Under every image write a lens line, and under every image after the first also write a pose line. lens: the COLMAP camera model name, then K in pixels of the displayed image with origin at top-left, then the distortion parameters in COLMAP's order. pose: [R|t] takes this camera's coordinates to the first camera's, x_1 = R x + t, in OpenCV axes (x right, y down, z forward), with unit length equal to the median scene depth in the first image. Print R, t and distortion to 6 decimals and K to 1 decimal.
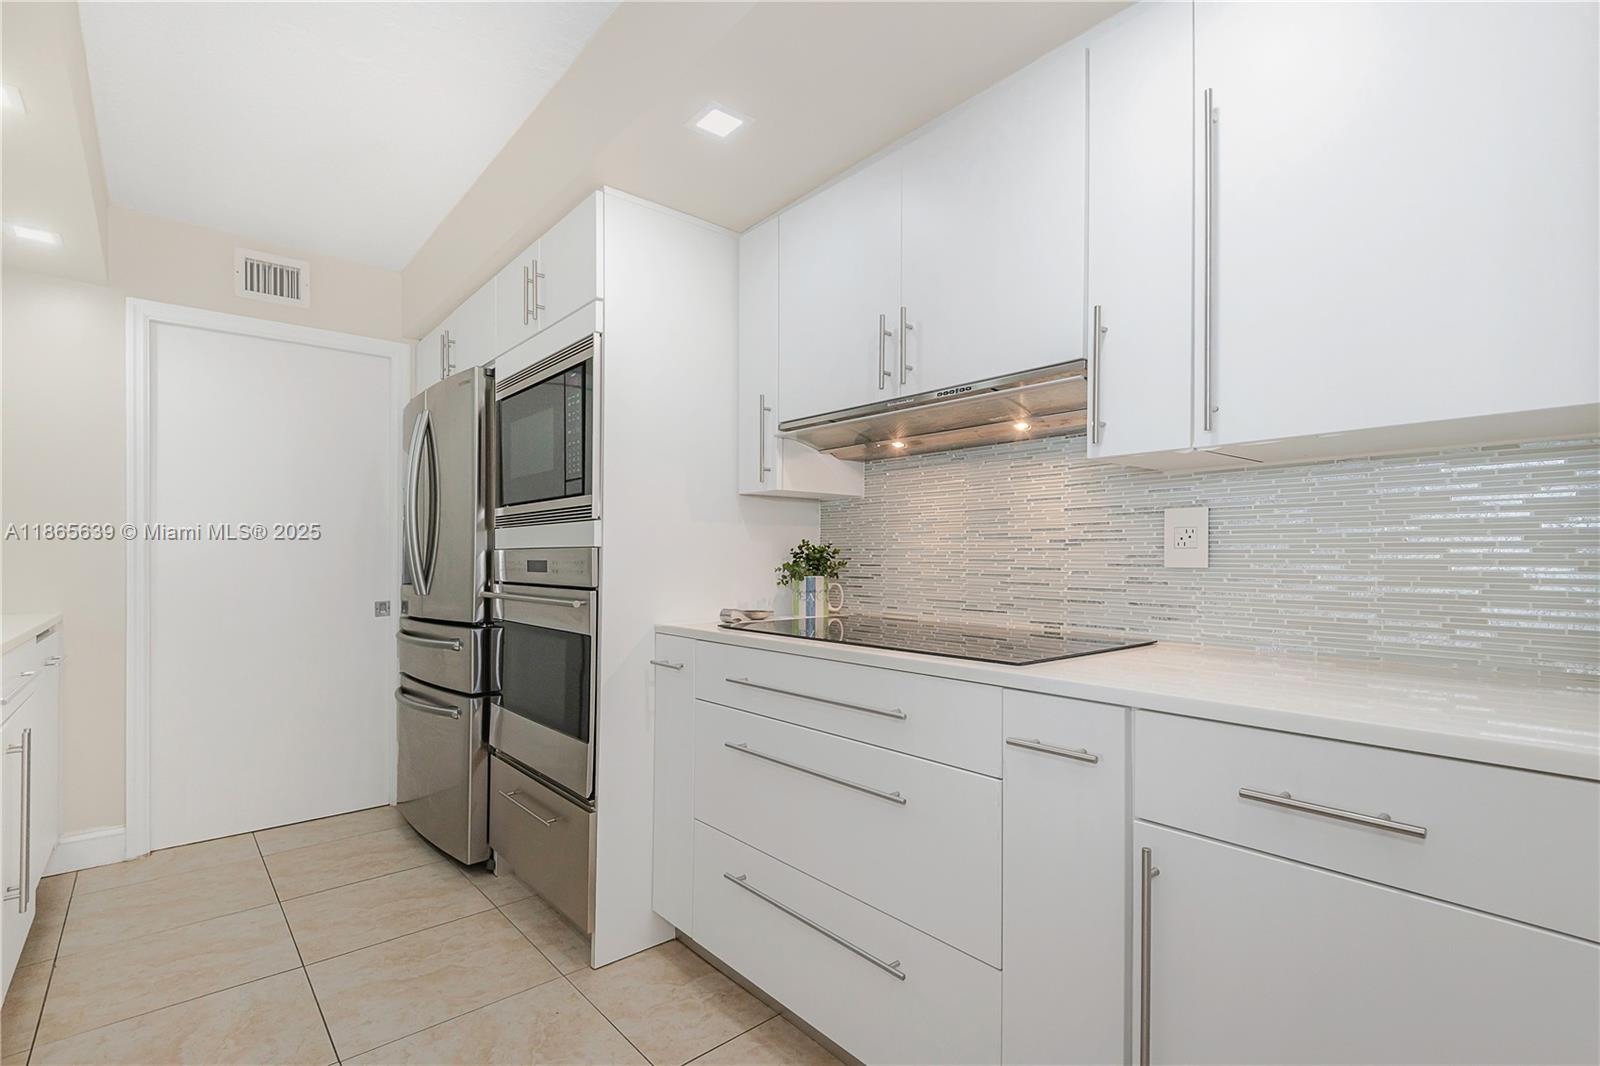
lens RADIAL K [[737.5, 0, 888.2], [0, 737.5, 534.0], [0, 0, 1]] dist [0.032228, -0.000653]
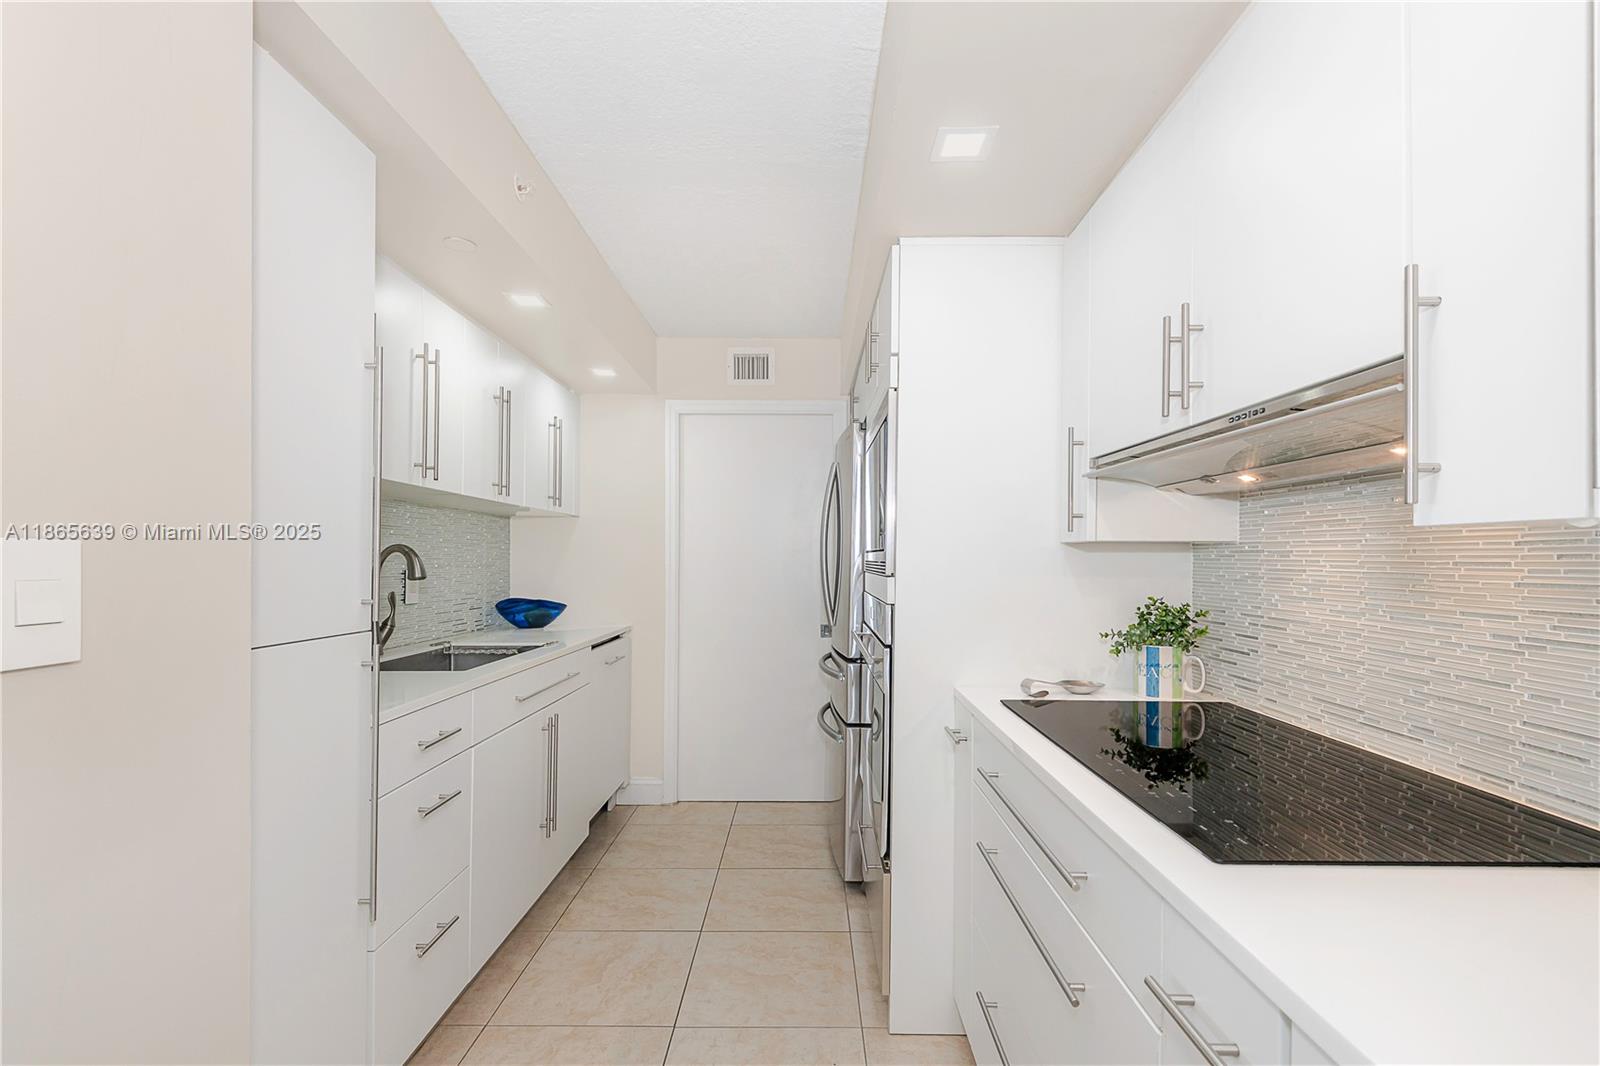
lens RADIAL K [[785.4, 0, 800.0], [0, 785.4, 533.0], [0, 0, 1]] dist [-0.003474, -0.001622]
pose [[0.732427, -0.011405, -0.680750, 0.191423], [0.000067, 0.999861, -0.016679, -0.049430], [0.680846, 0.012170, 0.732326, 0.131849]]
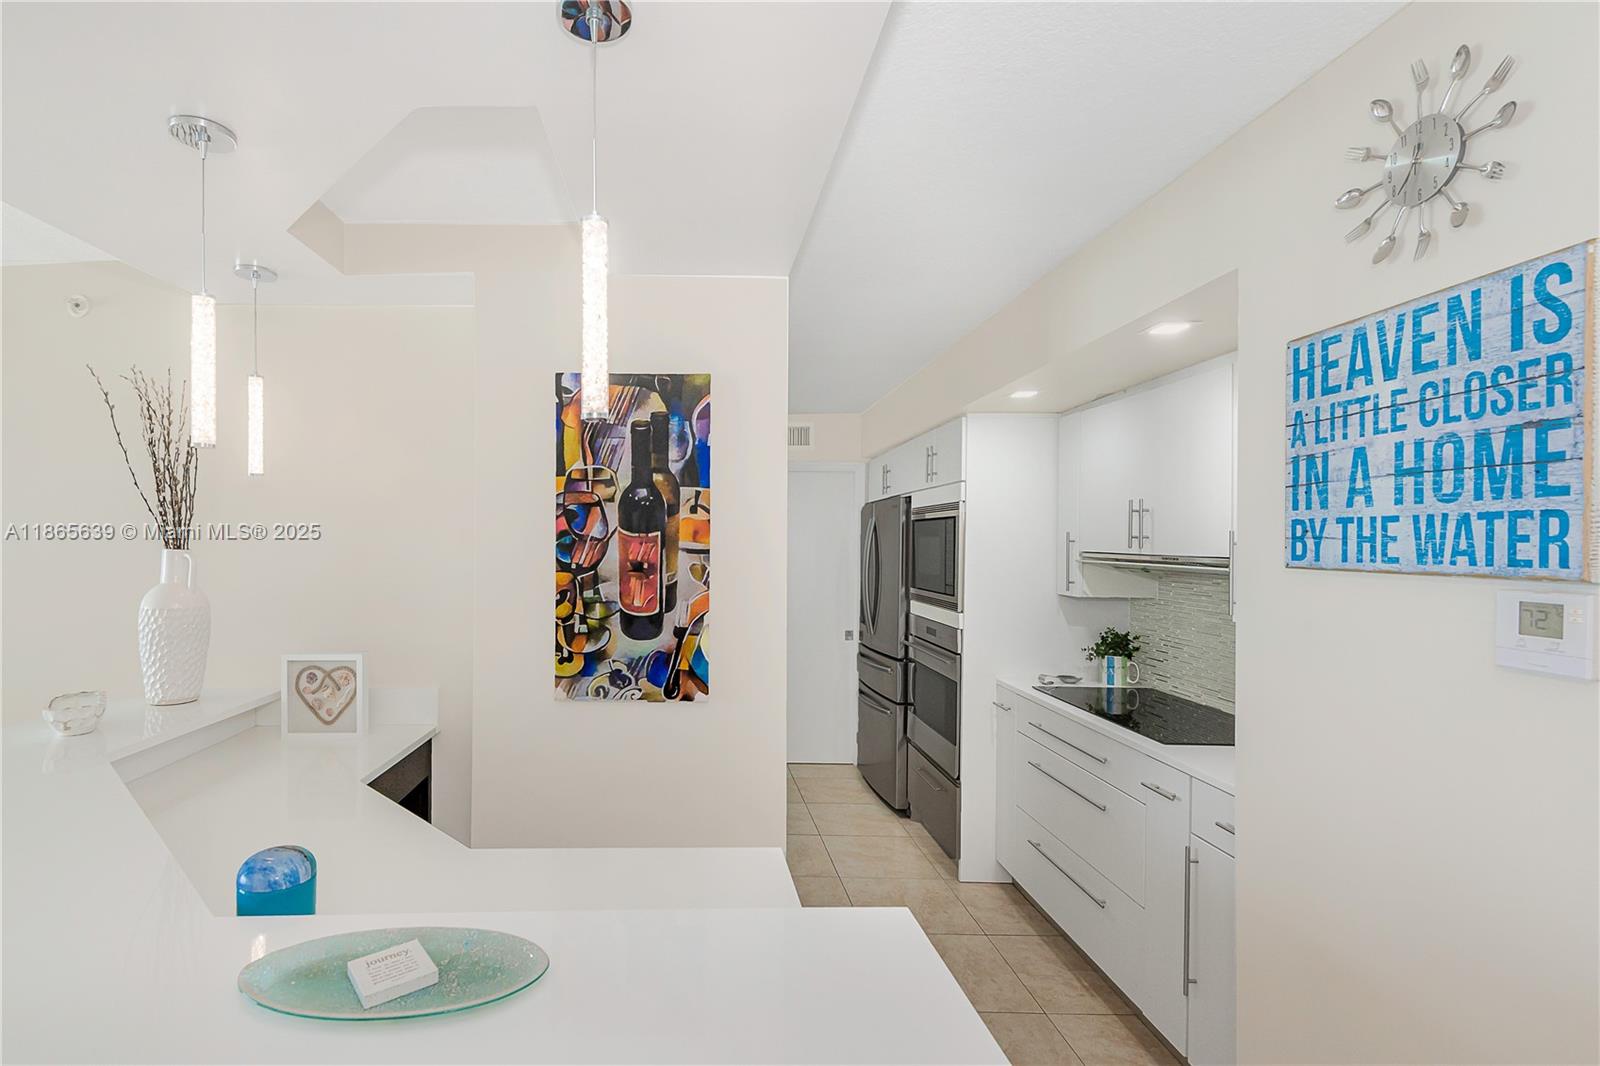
lens RADIAL K [[758.5, 0, 763.6], [0, 758.5, 538.5], [0, 0, 1]] dist [0.040187, -0.023335]
pose [[0.767533, 0.002449, -0.641004, 0.319372], [-0.007167, 0.999963, -0.004762, -0.153850], [0.640969, 0.008249, 0.767523, -0.526431]]
